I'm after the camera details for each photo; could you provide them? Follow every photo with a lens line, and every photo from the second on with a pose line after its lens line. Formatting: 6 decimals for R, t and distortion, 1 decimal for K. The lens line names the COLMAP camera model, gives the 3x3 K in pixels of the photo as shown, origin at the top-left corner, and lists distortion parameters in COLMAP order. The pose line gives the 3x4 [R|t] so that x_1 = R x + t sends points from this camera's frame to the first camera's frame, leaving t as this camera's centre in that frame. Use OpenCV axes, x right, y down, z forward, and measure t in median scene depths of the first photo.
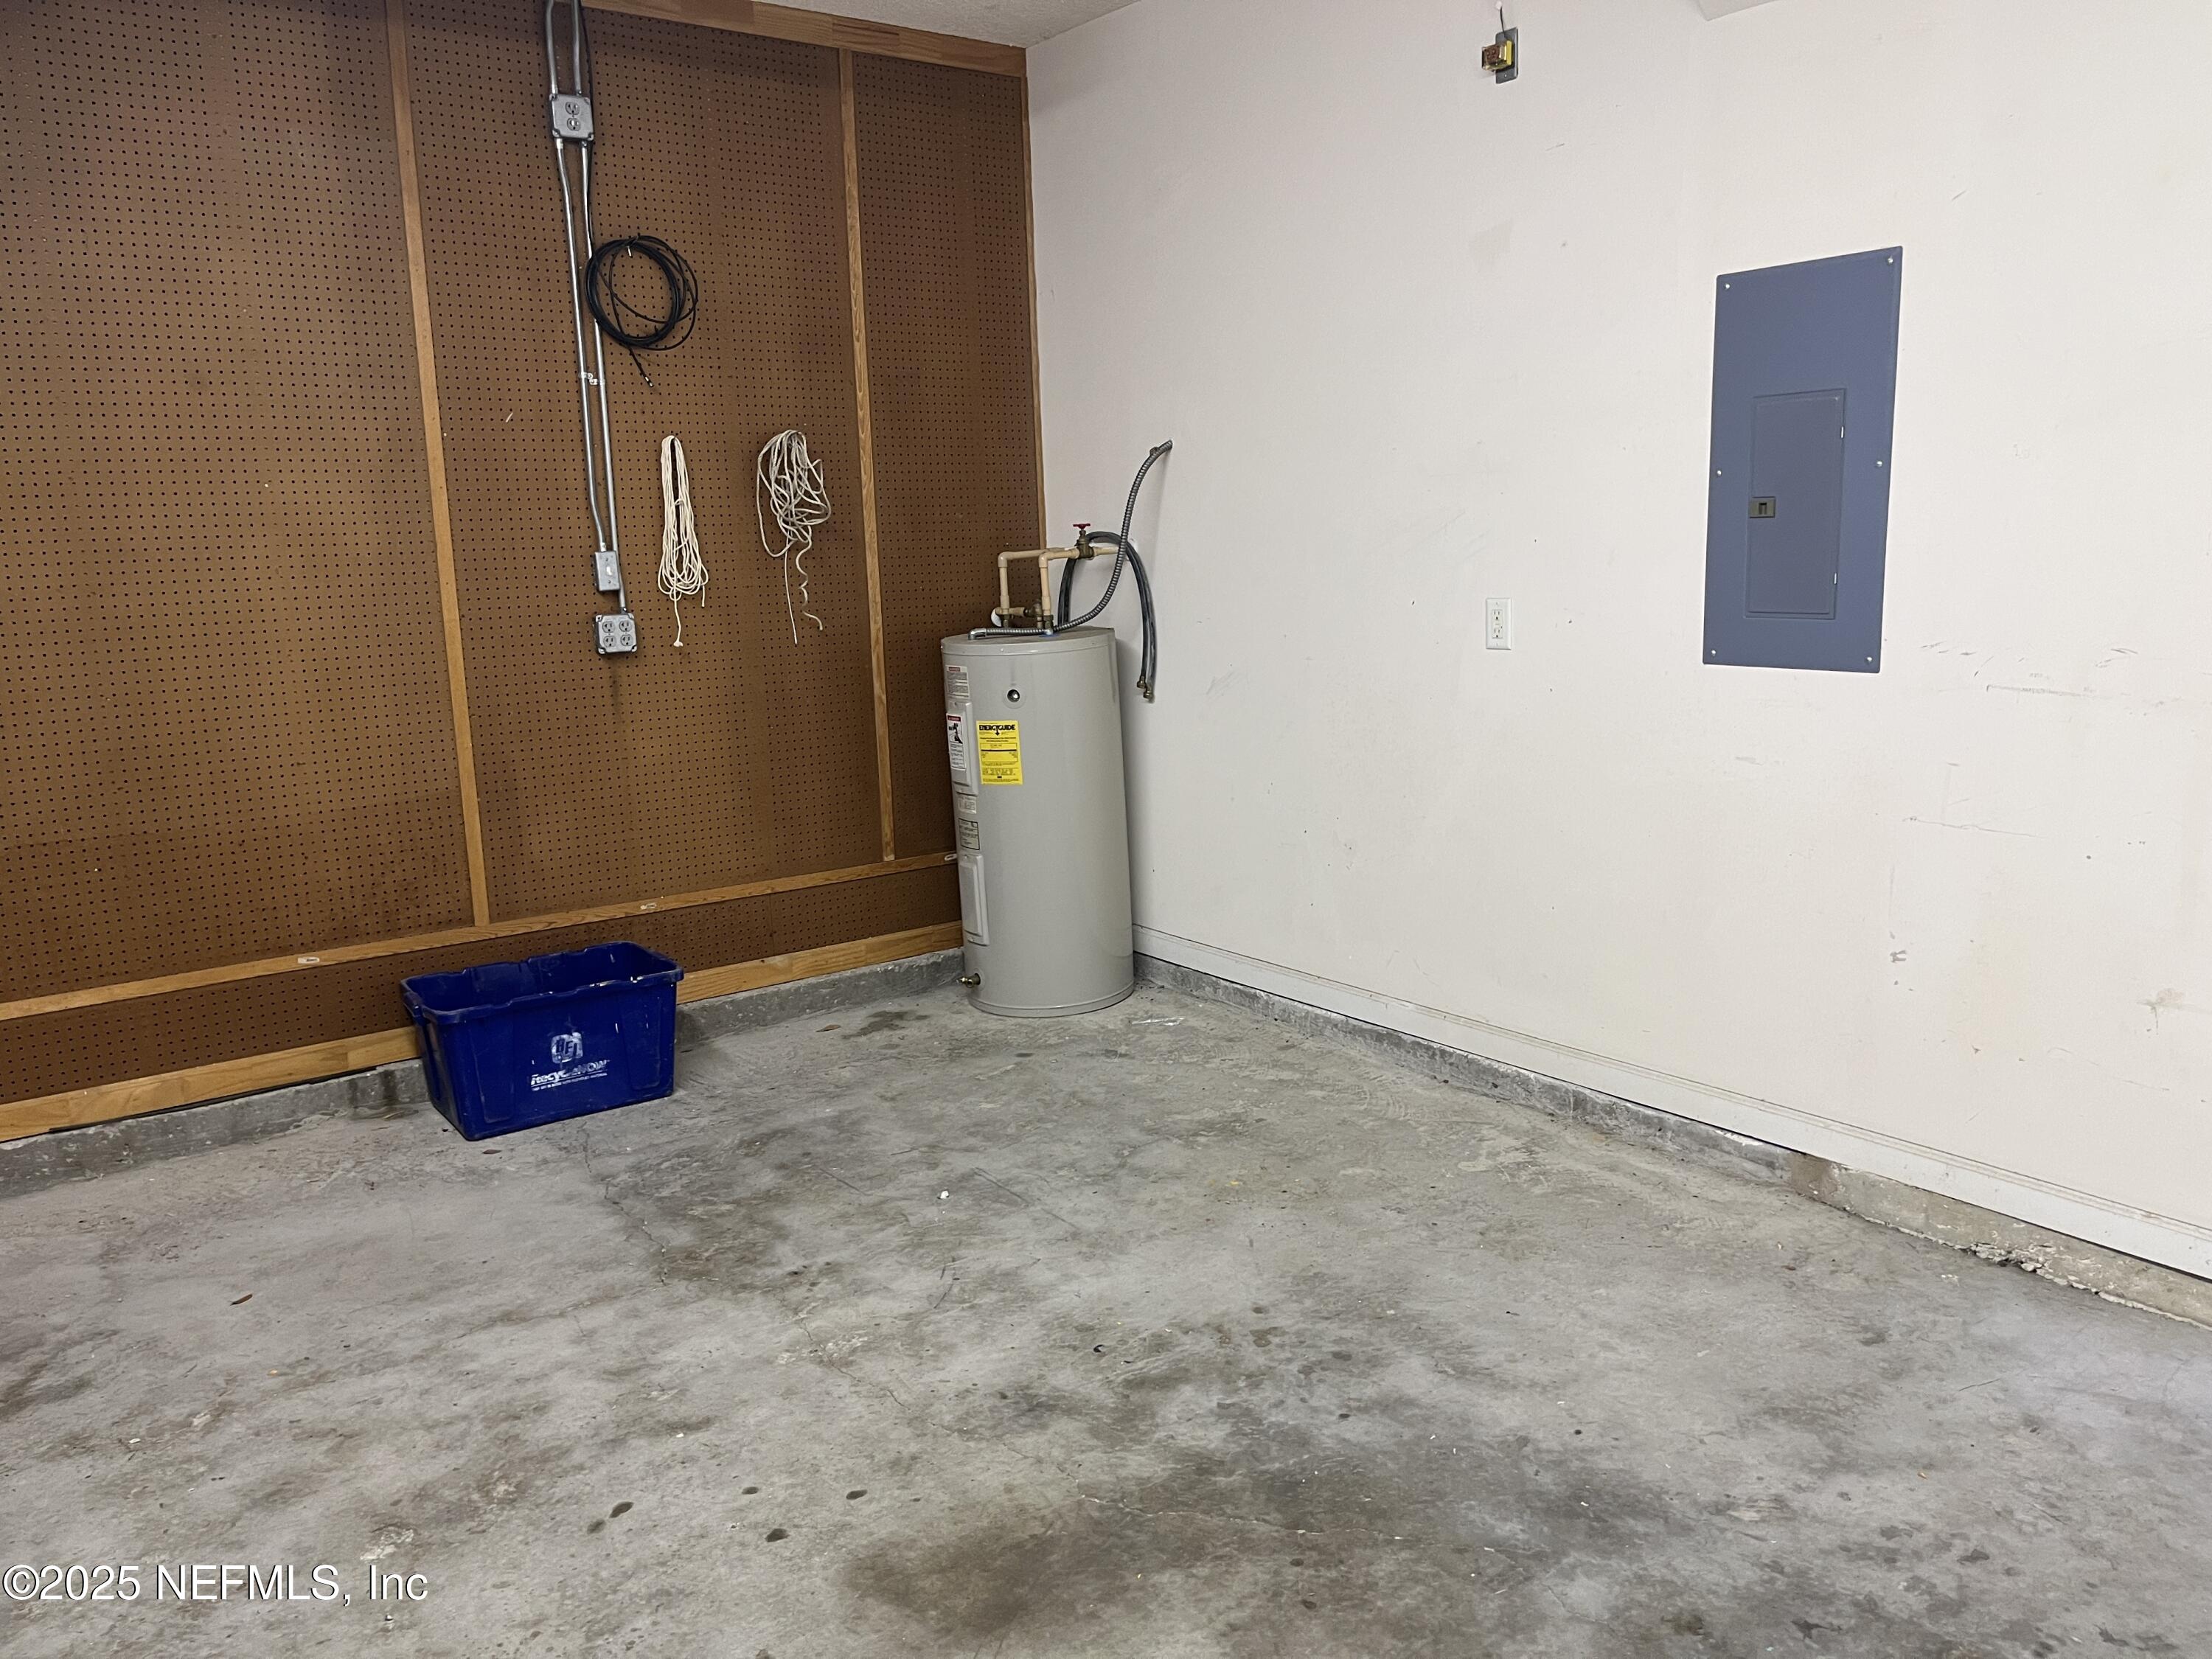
lens RADIAL K [[1658.6, 0, 1127.3], [0, 1658.6, 817.4], [0, 0, 1]] dist [0.039047, -0.029225]
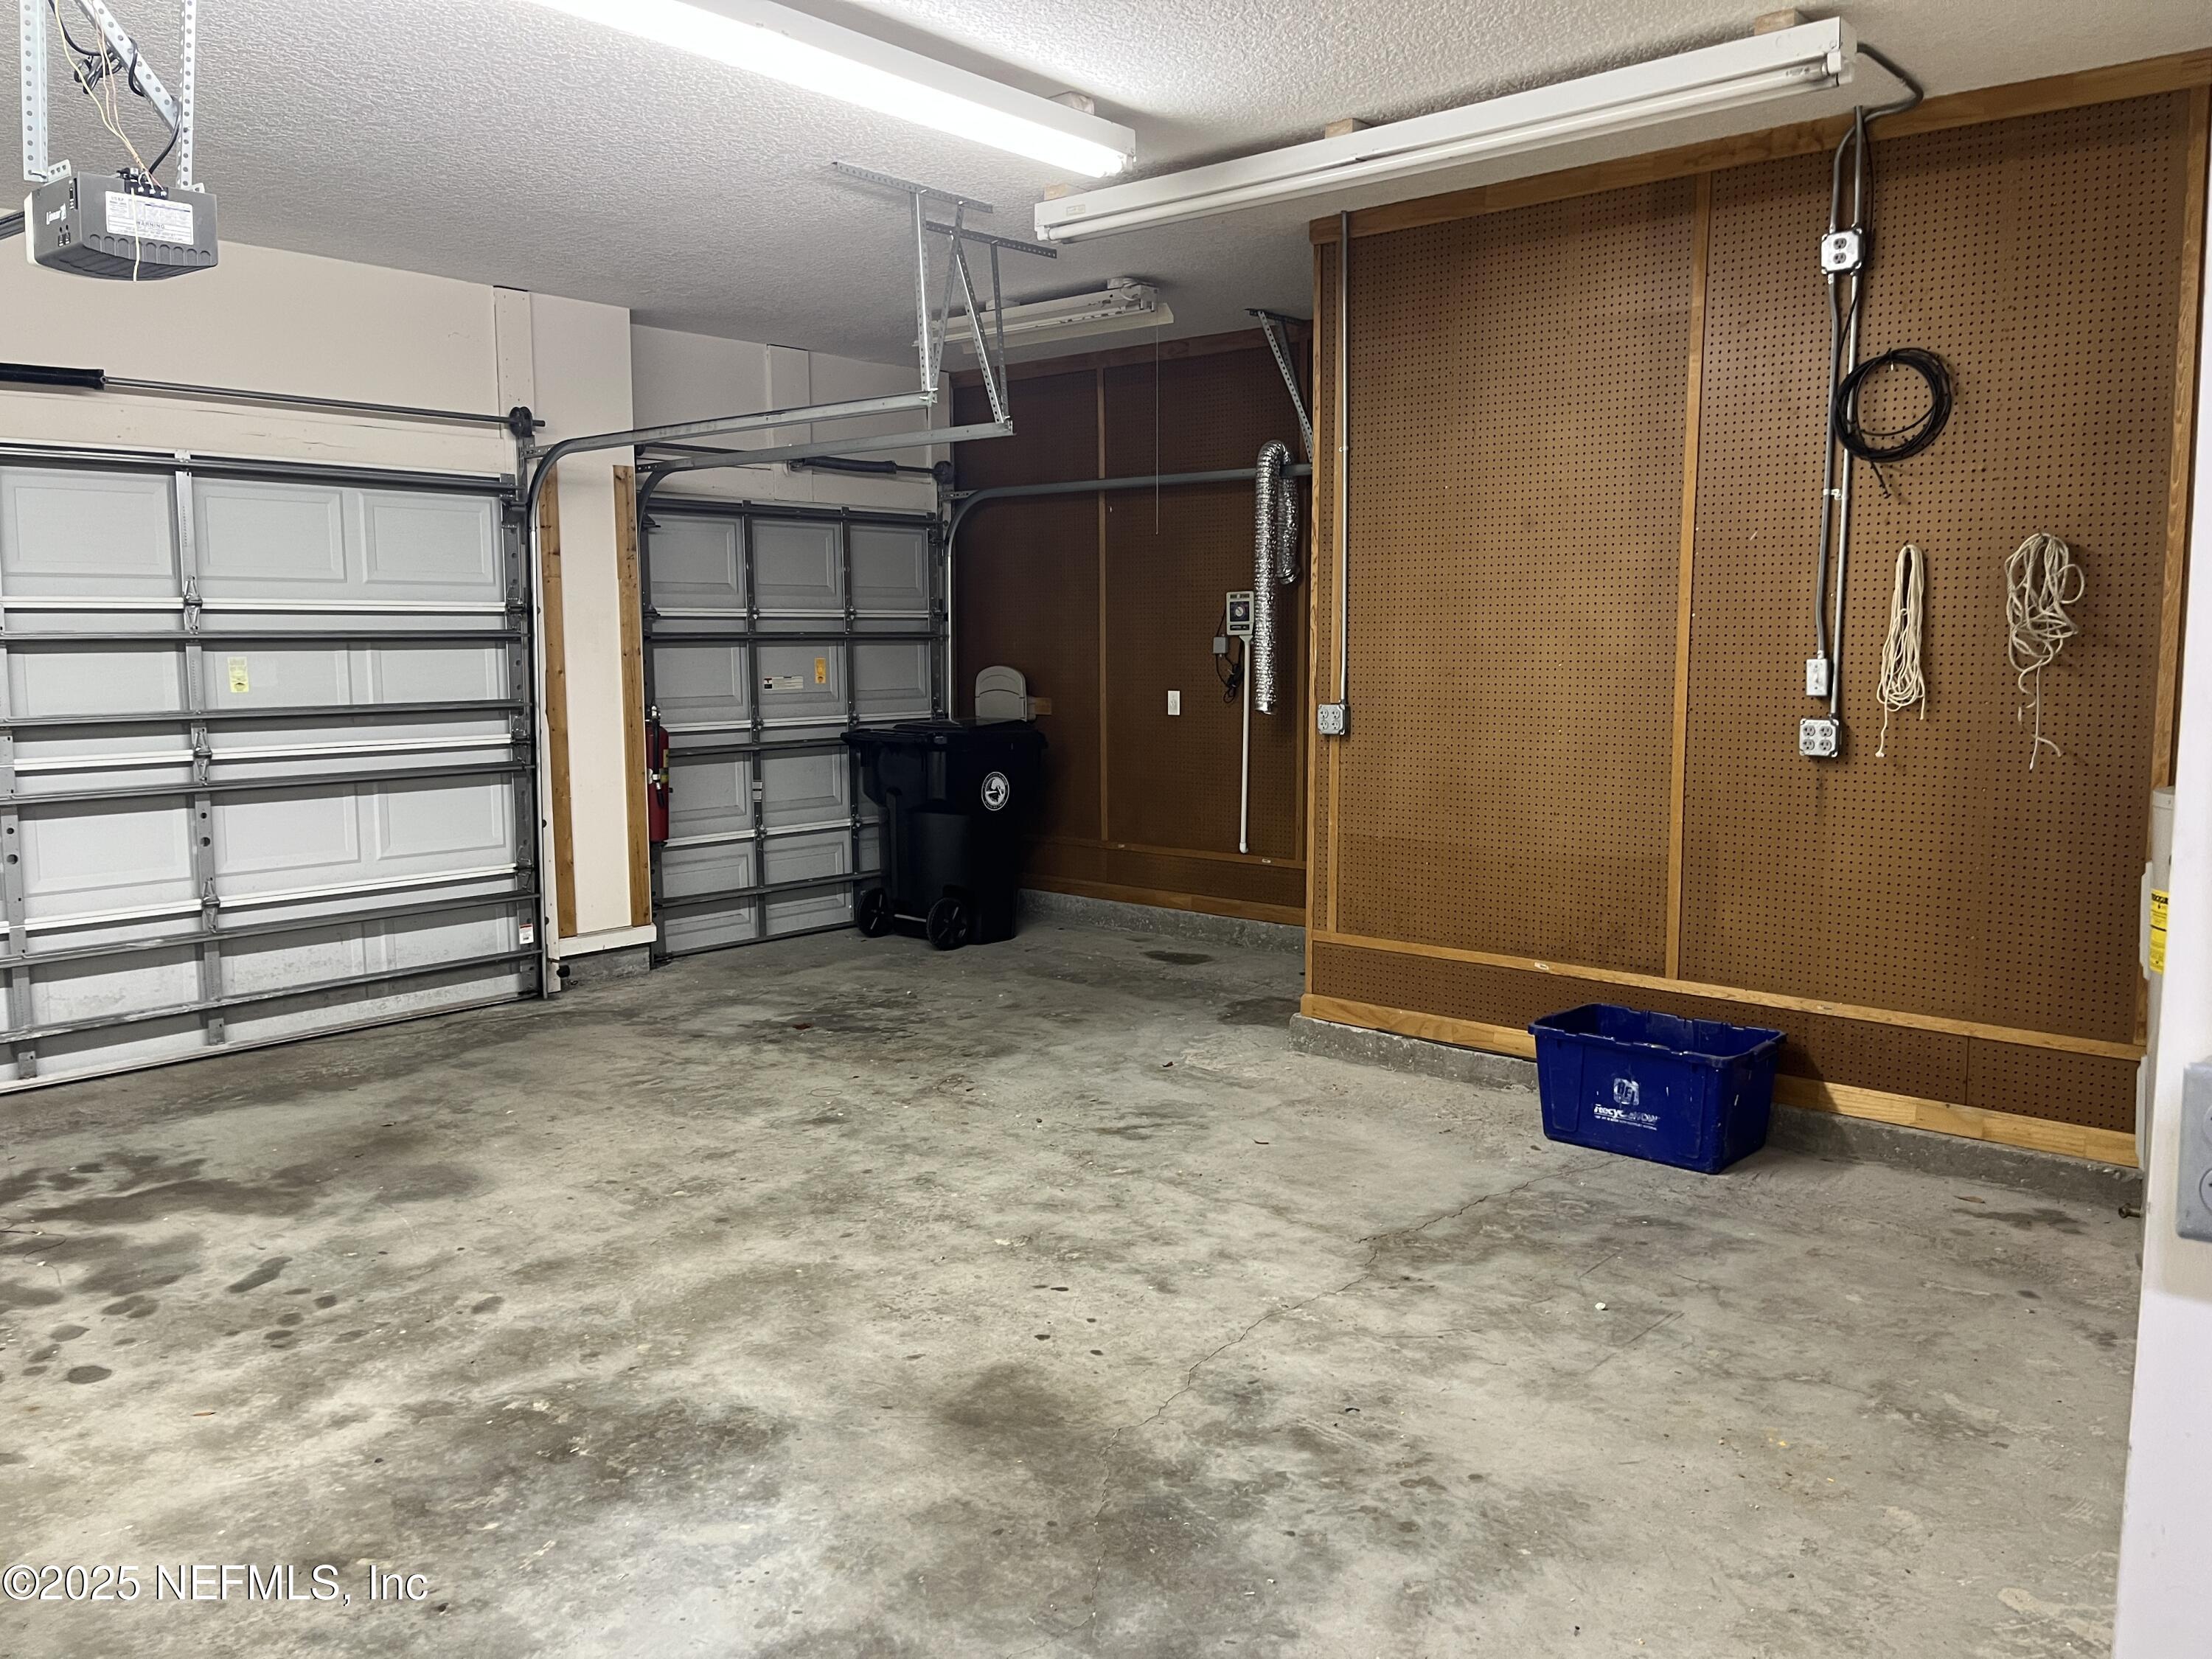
lens RADIAL K [[1658.6, 0, 1127.3], [0, 1658.6, 817.4], [0, 0, 1]] dist [0.039047, -0.029225]
pose [[0.217370, 0.137331, -0.966380, 0.739802], [-0.175810, 0.979369, 0.099632, -0.109647], [0.960126, 0.148242, 0.237029, 0.427949]]
